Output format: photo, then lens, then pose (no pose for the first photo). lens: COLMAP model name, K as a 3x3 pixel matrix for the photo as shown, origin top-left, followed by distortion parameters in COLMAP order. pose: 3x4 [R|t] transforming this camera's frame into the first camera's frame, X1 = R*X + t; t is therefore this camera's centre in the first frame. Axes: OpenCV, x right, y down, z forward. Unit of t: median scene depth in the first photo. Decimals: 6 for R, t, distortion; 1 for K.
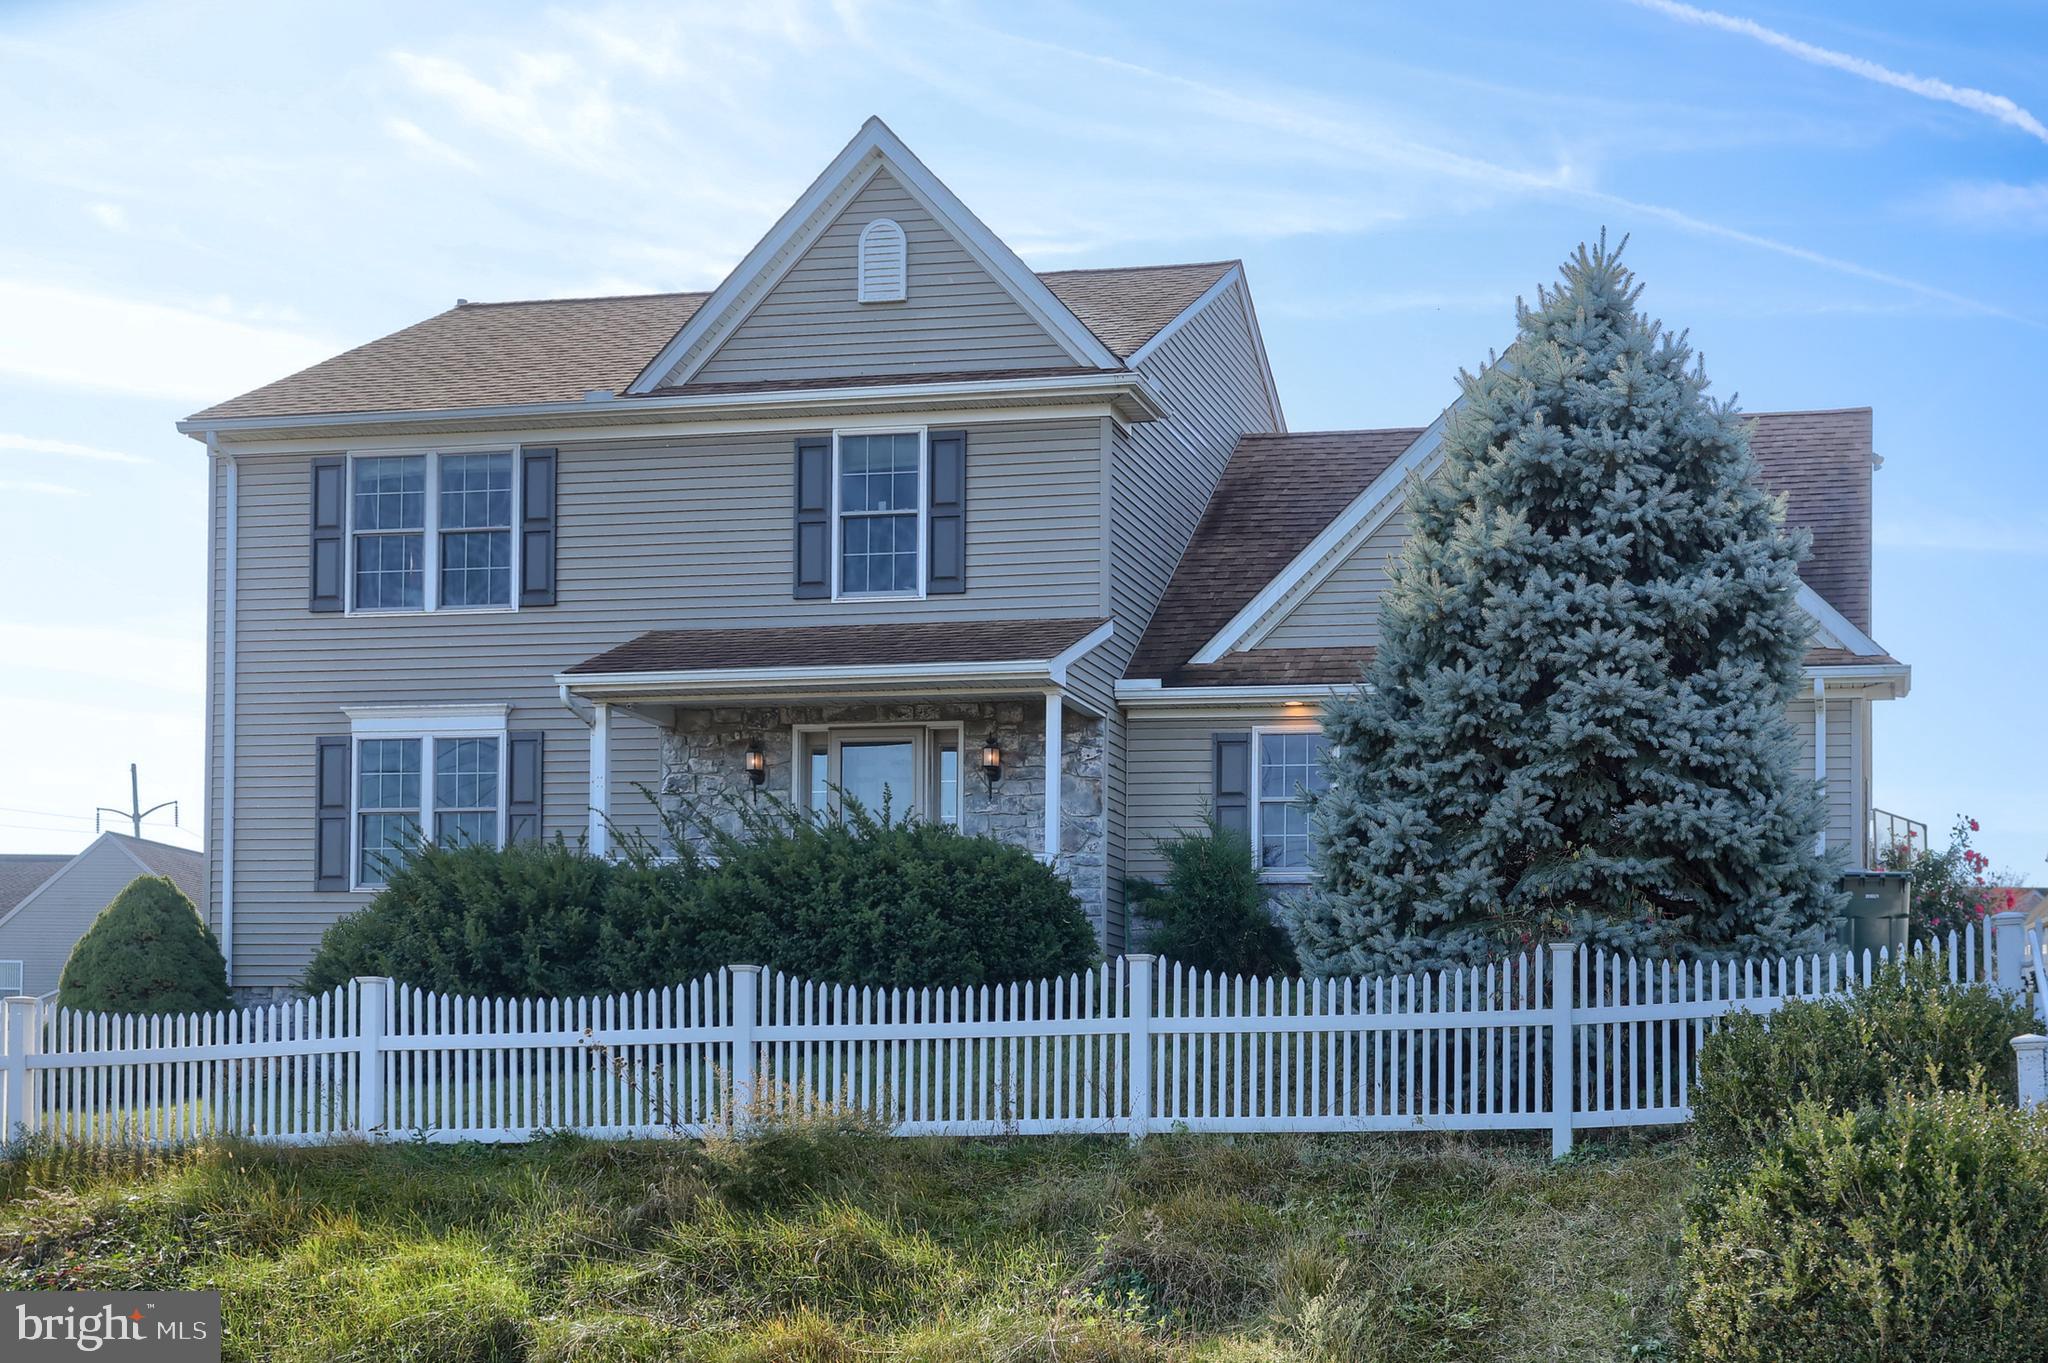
lens RADIAL K [[2279.1, 0, 1023.7], [0, 2279.1, 881.4], [0, 0, 1]] dist [0.002503, 0.004720]
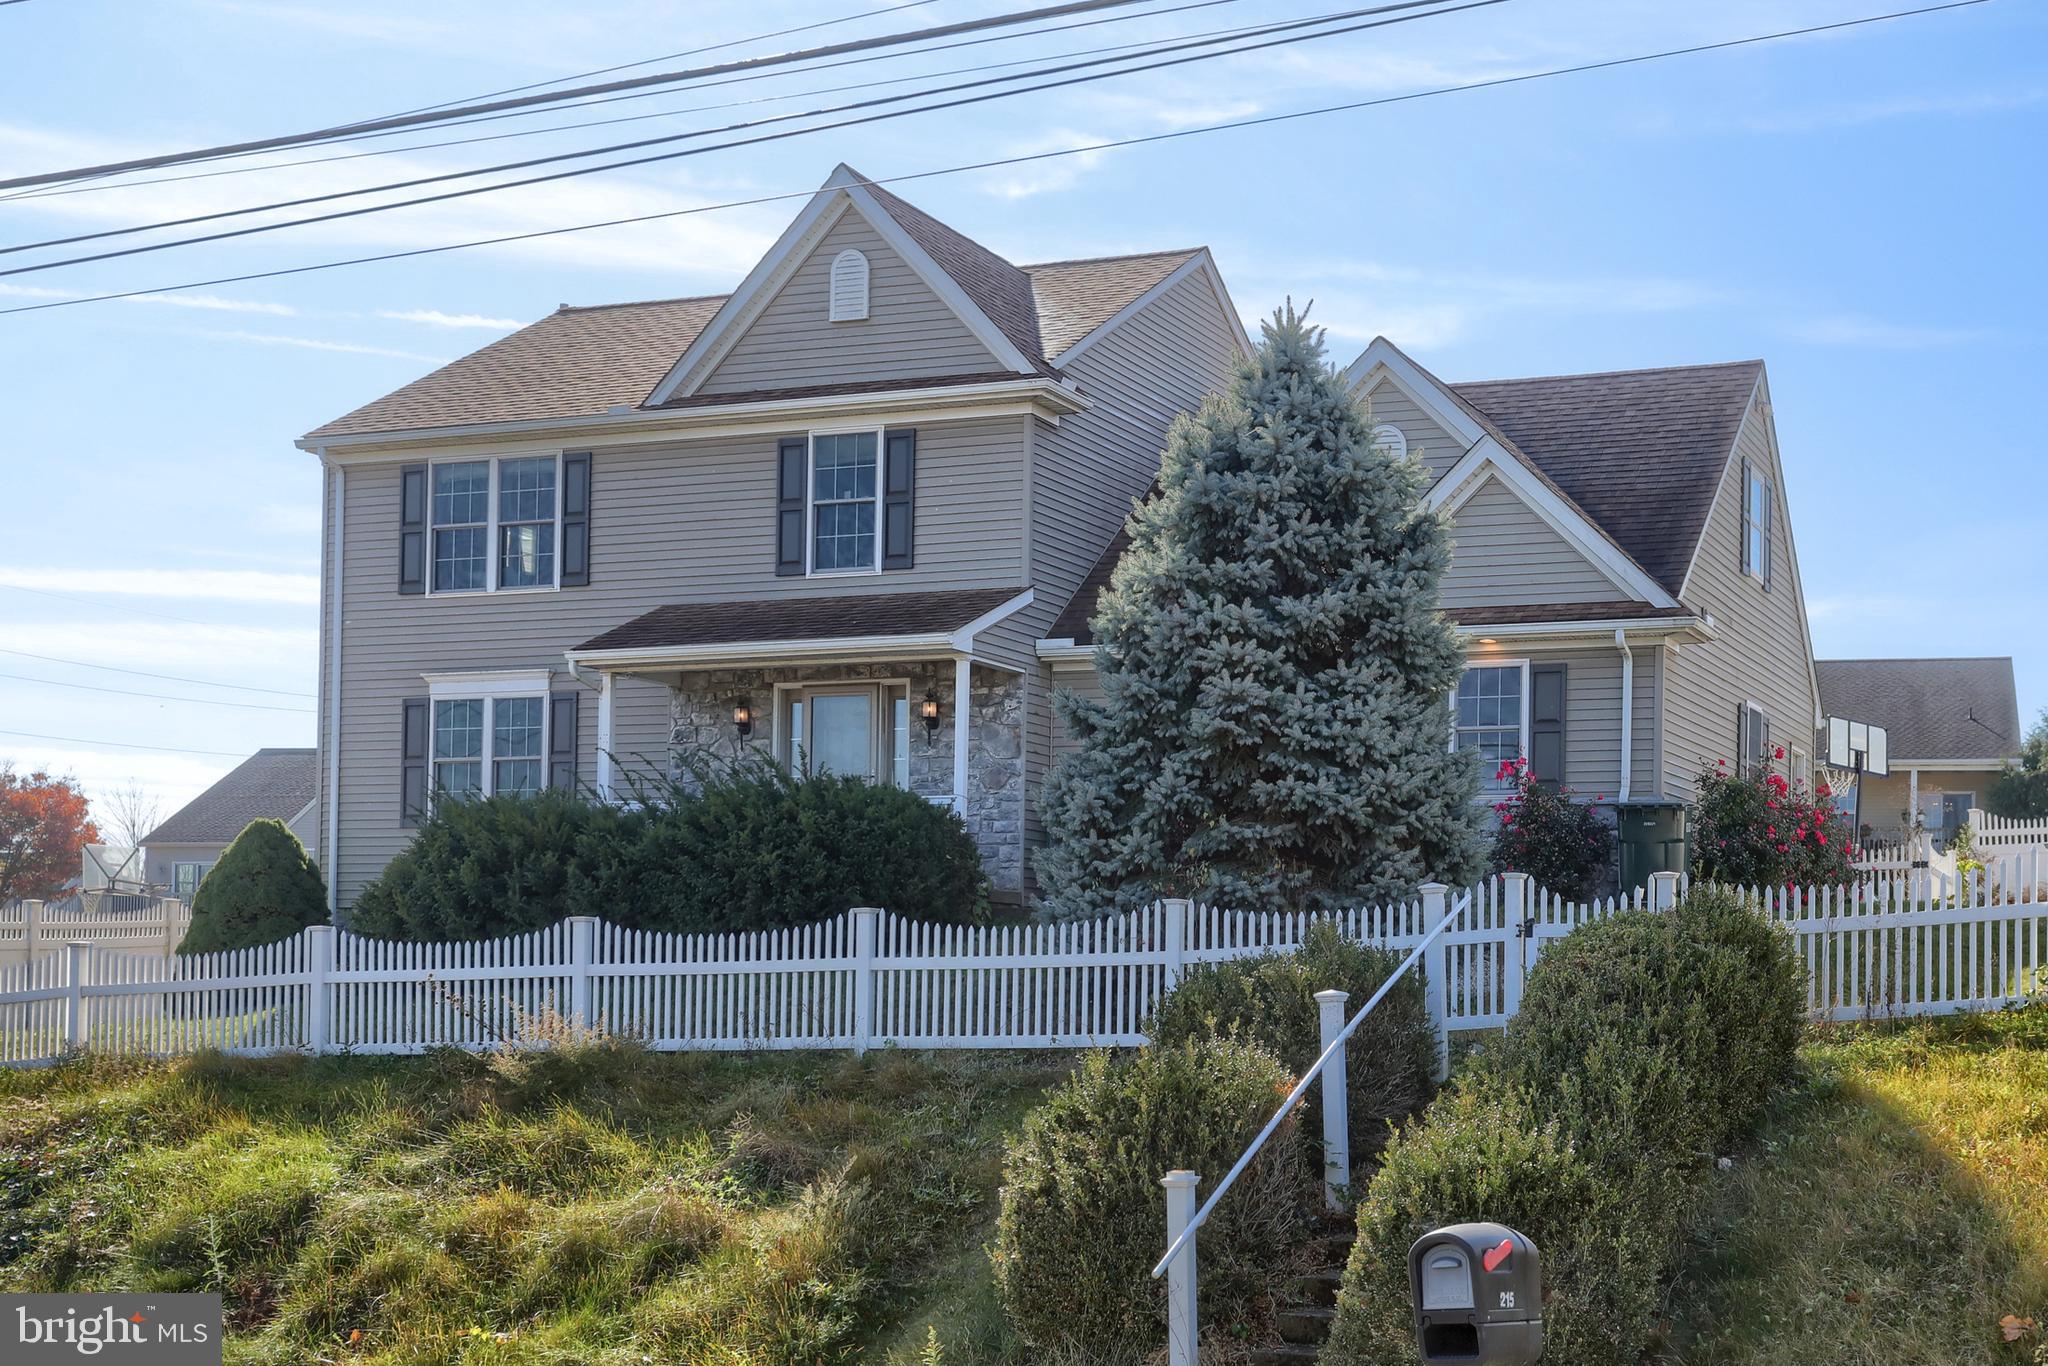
lens RADIAL K [[2288.1, 0, 1024.0], [0, 2288.1, 683.0], [0, 0, 1]] dist [0.003003, 0.007526]
pose [[0.989586, -0.024304, -0.141873, 0.203315], [0.020962, 0.999468, -0.025001, -0.037771], [0.142406, 0.021767, 0.989569, -0.163781]]
